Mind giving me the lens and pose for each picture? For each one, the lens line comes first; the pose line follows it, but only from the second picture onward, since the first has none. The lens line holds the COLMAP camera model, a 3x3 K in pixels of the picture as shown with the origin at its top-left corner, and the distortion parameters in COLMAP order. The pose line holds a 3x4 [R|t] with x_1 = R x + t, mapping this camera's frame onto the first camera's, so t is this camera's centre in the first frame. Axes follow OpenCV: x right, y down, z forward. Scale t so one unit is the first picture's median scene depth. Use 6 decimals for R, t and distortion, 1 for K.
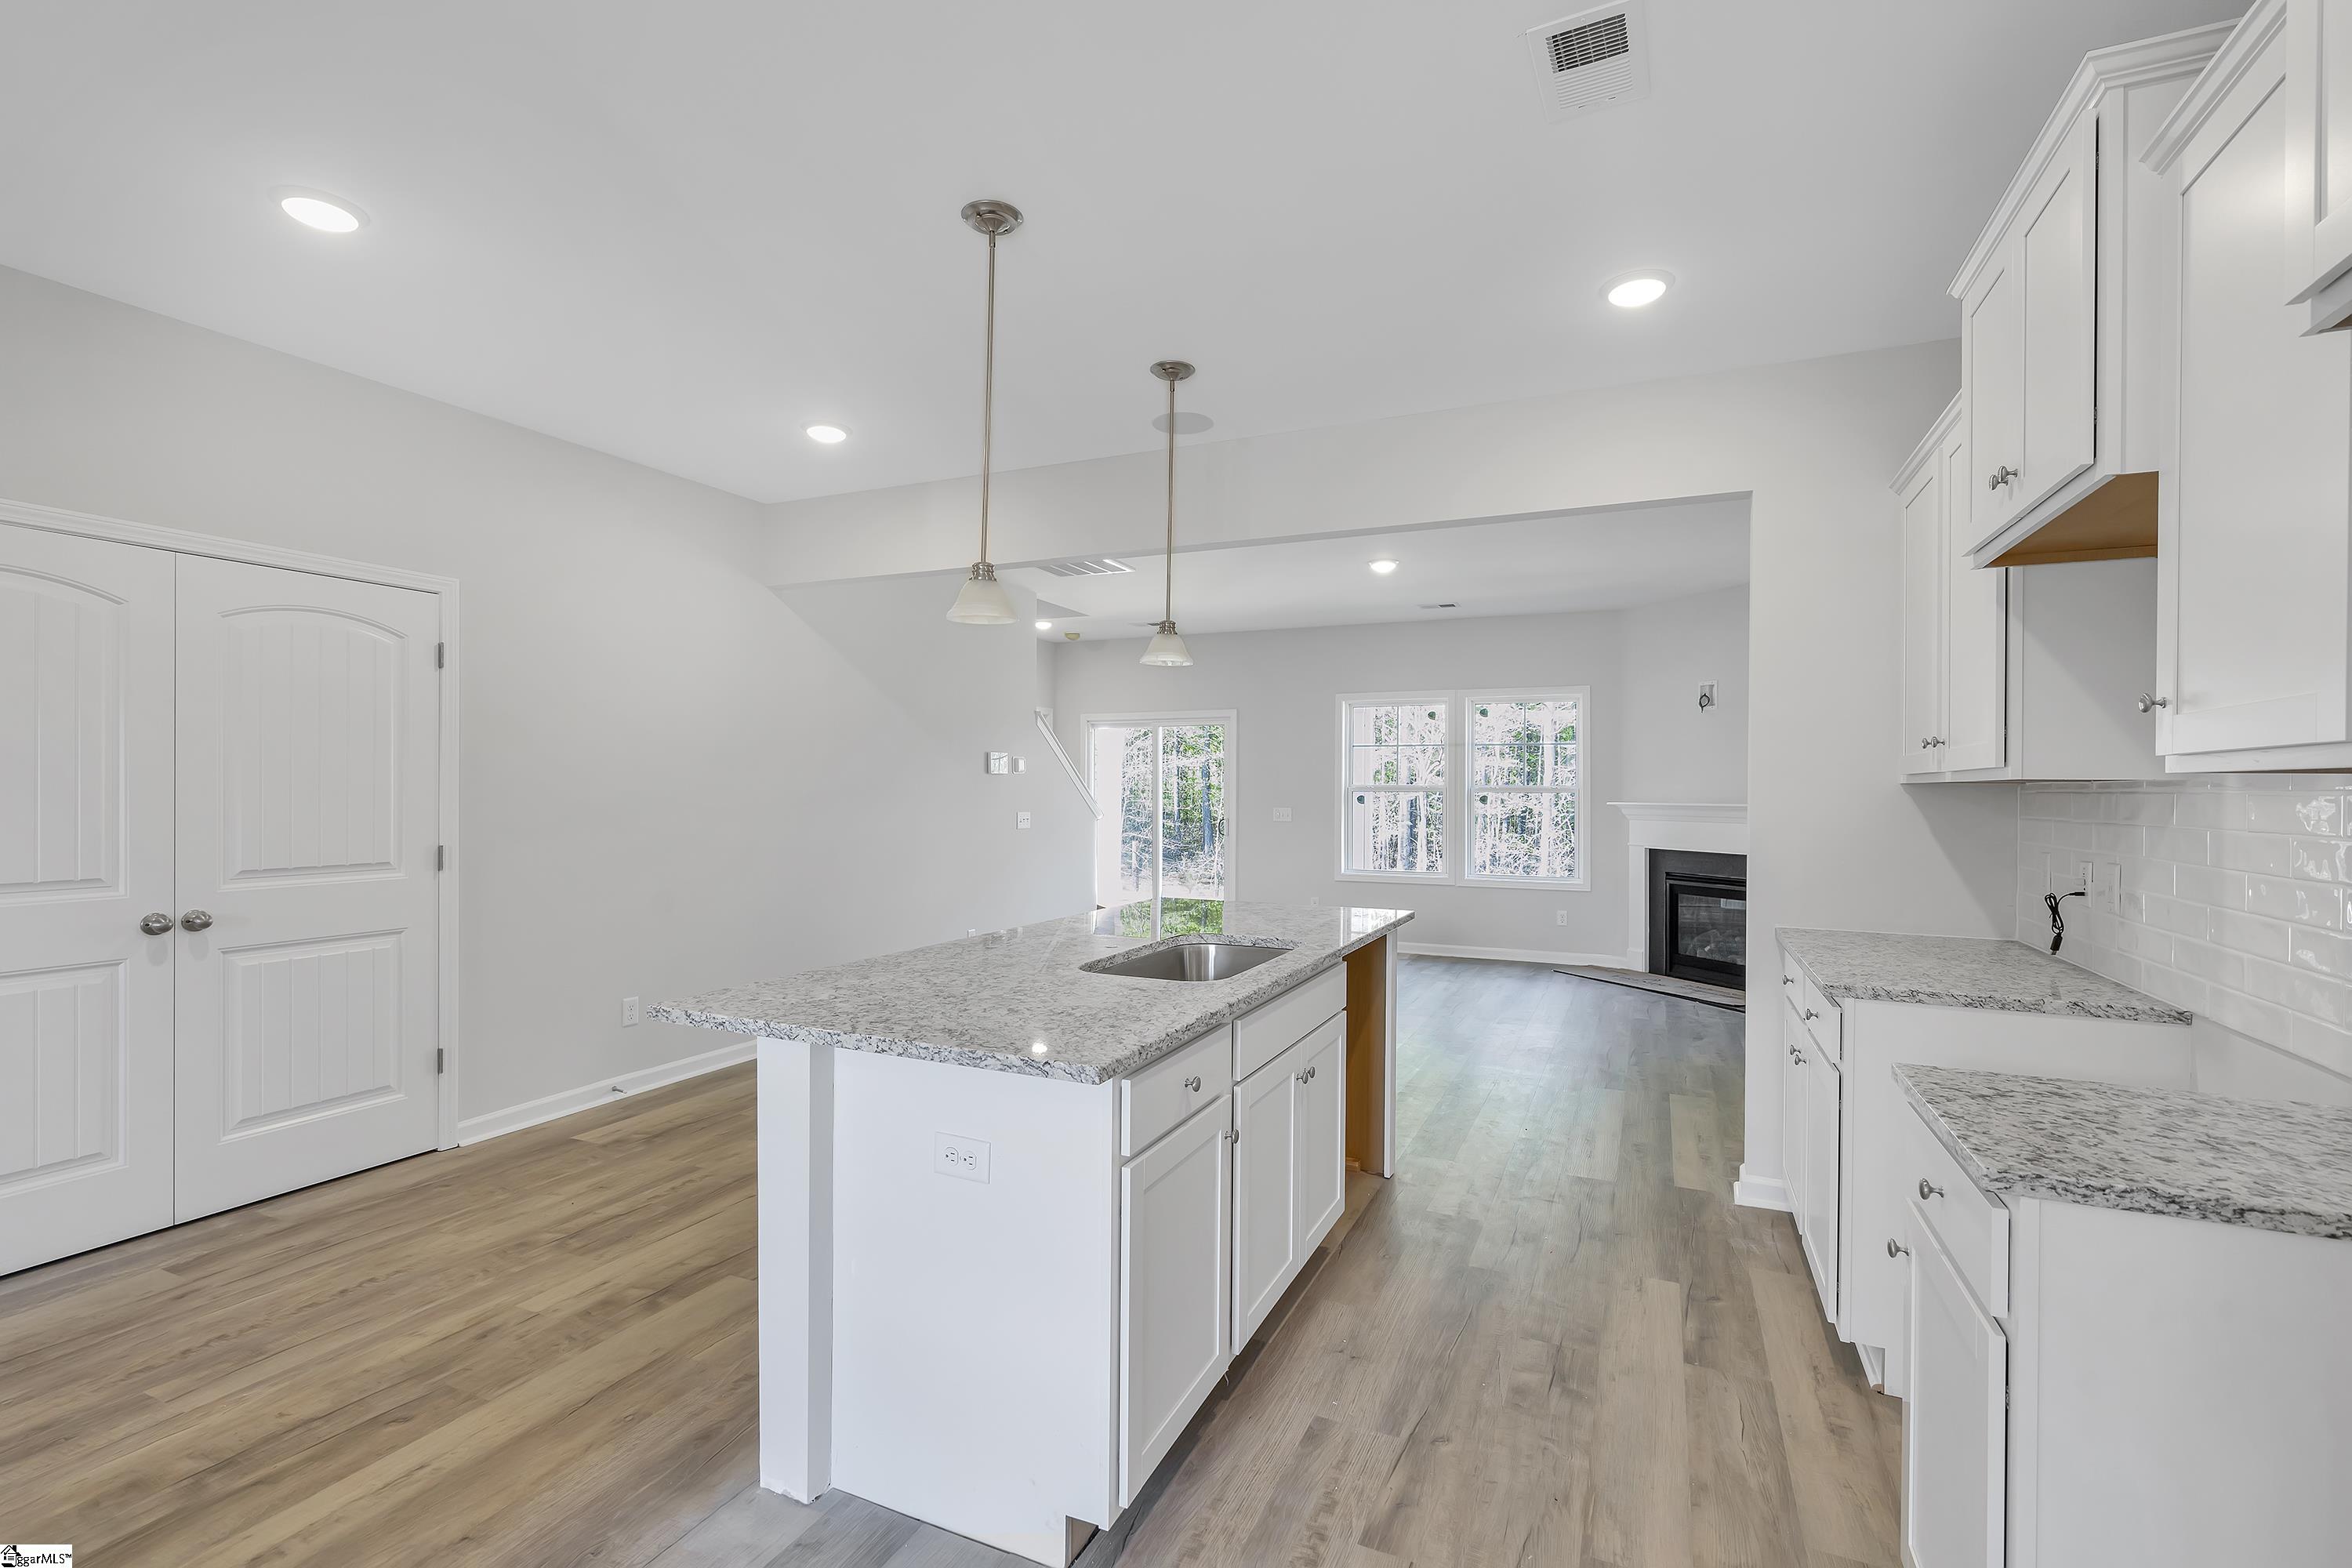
lens RADIAL K [[1067.5, 0, 1180.8], [0, 1067.5, 794.6], [0, 0, 1]] dist [-0.025128, 0.000045]
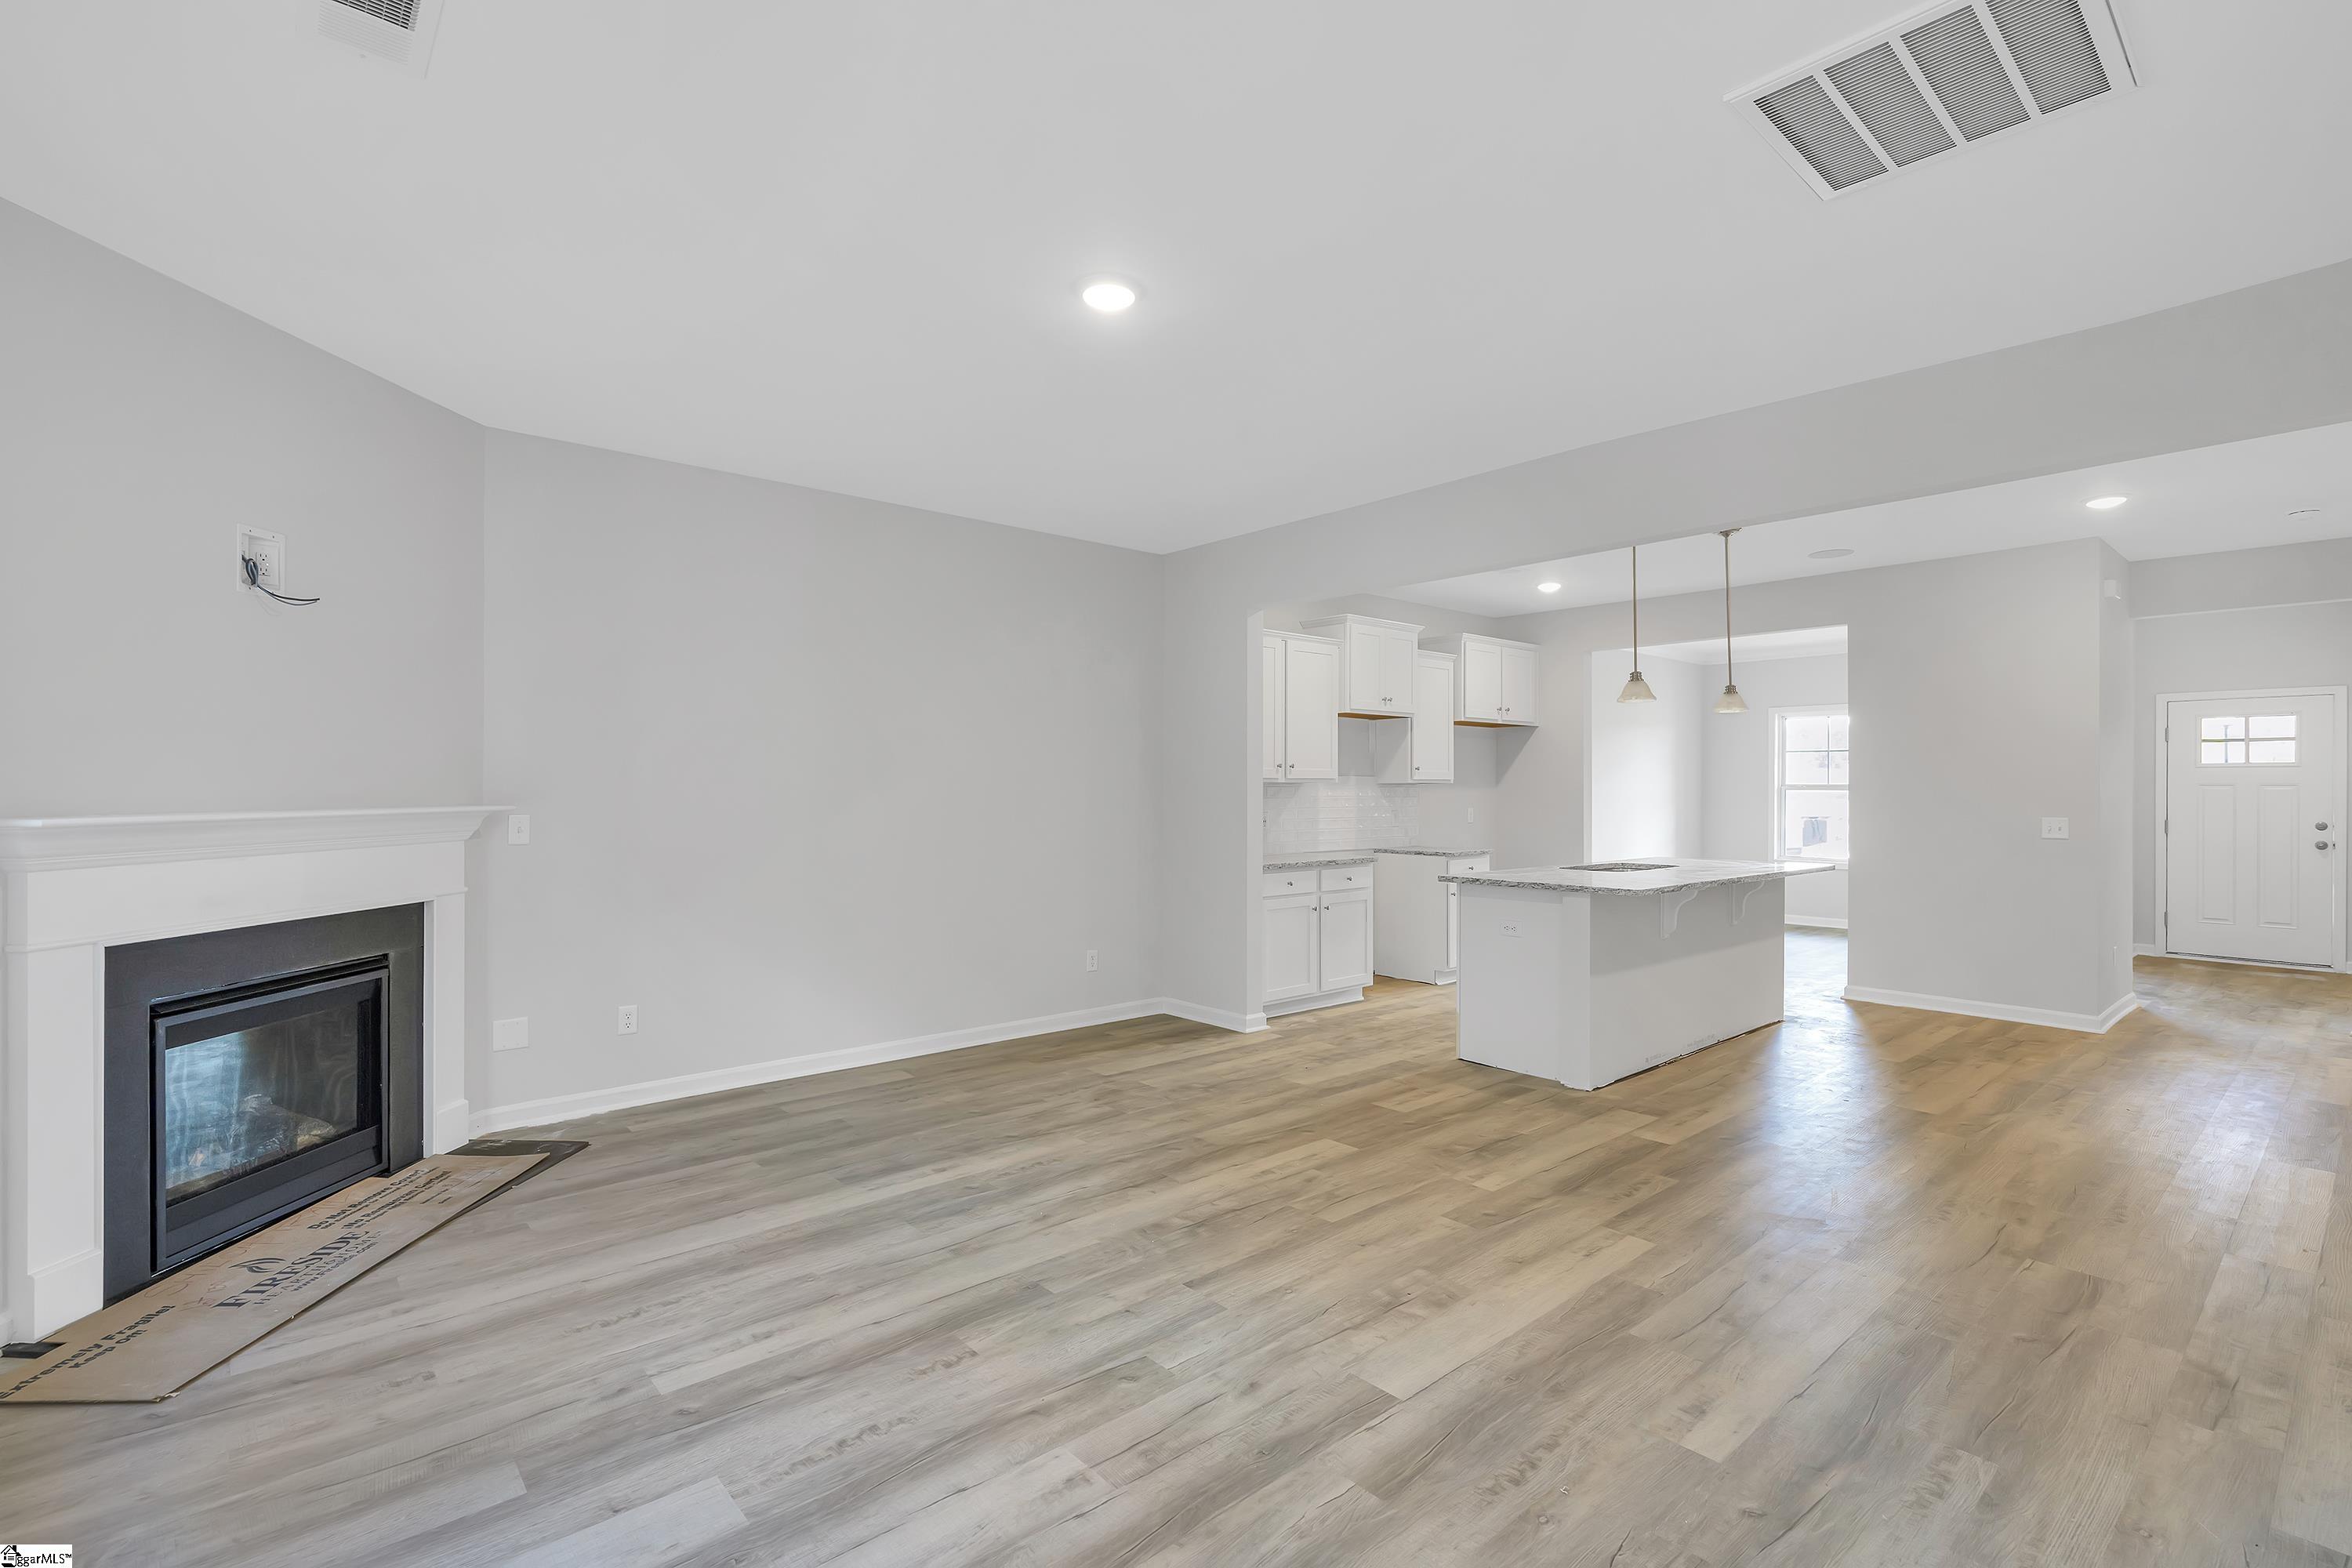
lens RADIAL K [[1077.1, 0, 1176.0], [0, 1077.1, 791.1], [0, 0, 1]] dist [-0.001275, 0.001456]
pose [[-0.909560, -0.010650, 0.415437, -0.041547], [-0.006558, 0.999915, 0.011276, -0.011068], [-0.415522, 0.007532, -0.909552, 2.020839]]
